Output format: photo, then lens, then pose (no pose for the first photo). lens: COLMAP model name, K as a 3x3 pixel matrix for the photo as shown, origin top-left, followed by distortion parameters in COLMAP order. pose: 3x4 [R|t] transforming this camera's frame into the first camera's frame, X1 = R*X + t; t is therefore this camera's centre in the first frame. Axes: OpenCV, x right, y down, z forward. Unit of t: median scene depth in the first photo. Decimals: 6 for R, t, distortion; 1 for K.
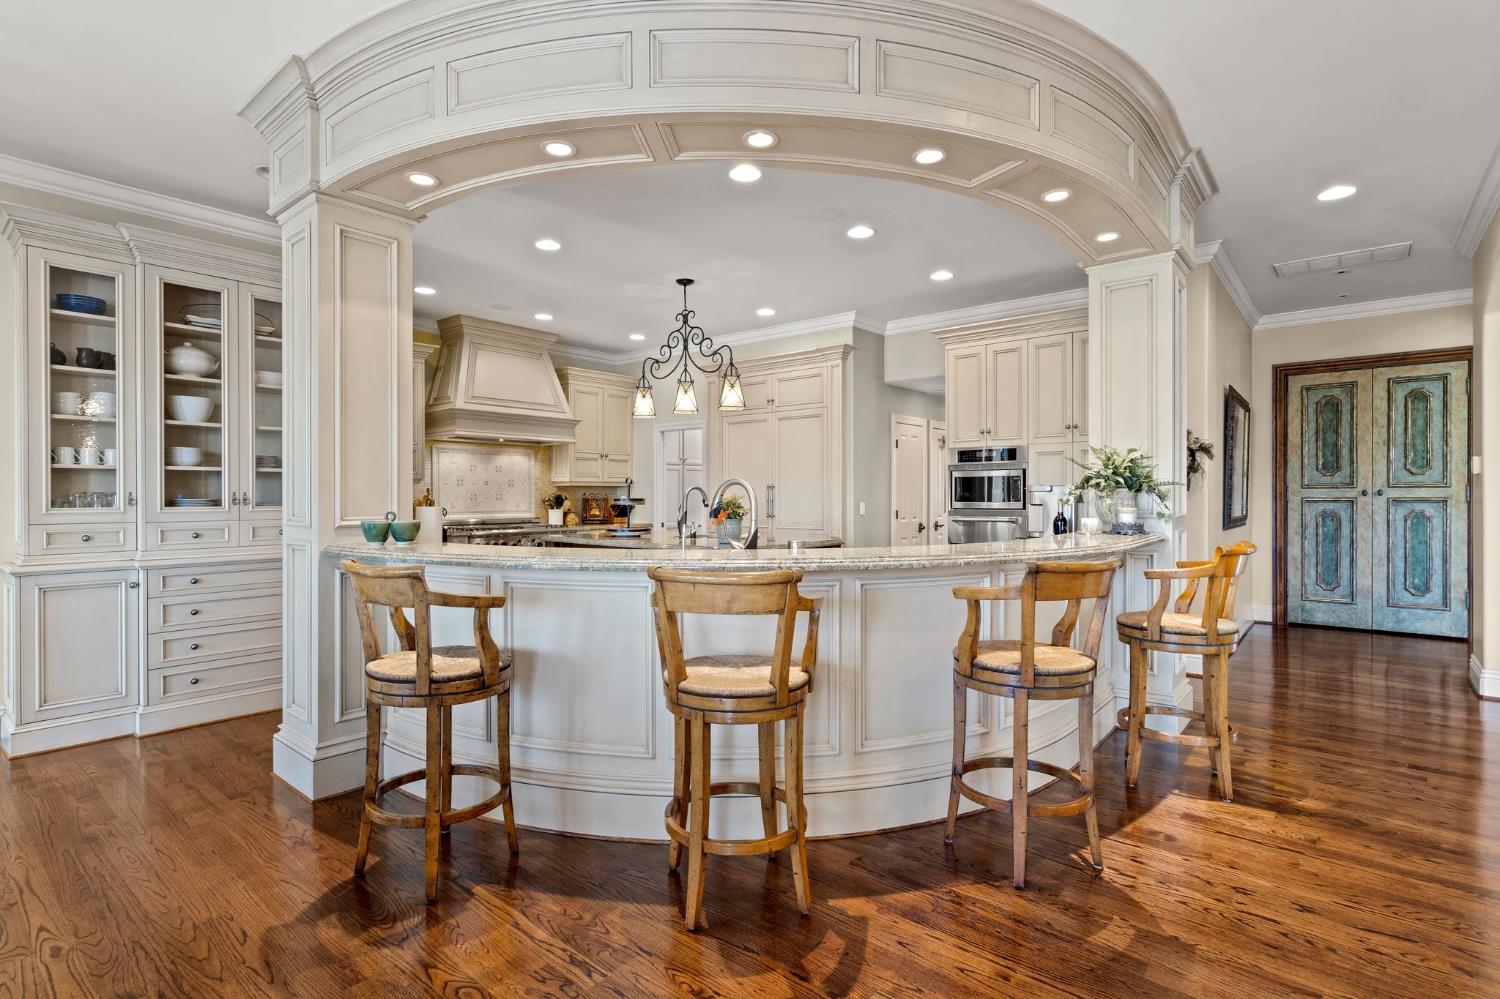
lens RADIAL K [[760.6, 0, 738.8], [0, 760.6, 498.1], [0, 0, 1]] dist [-0.000493, 0.000011]
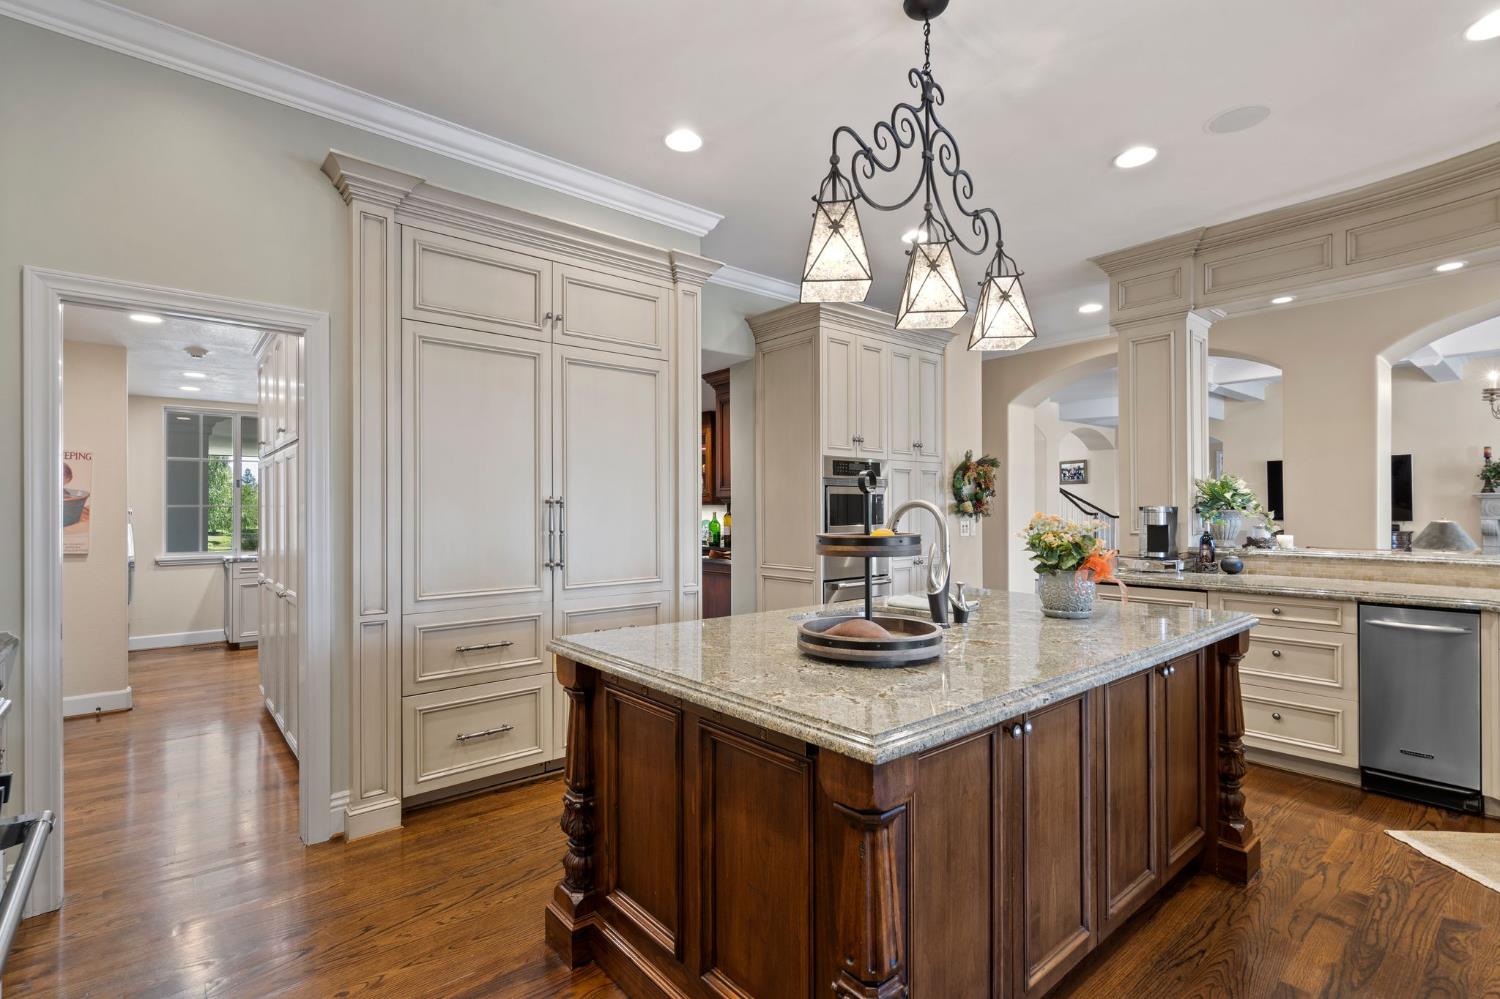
lens RADIAL K [[698.7, 0, 748.9], [0, 698.7, 505.6], [0, 0, 1]] dist [-0.002631, -0.000251]
pose [[0.161792, 0.009701, 0.986777, -0.368407], [0.007687, 0.999909, -0.011090, -0.007170], [-0.986795, 0.009380, 0.161703, 0.833581]]
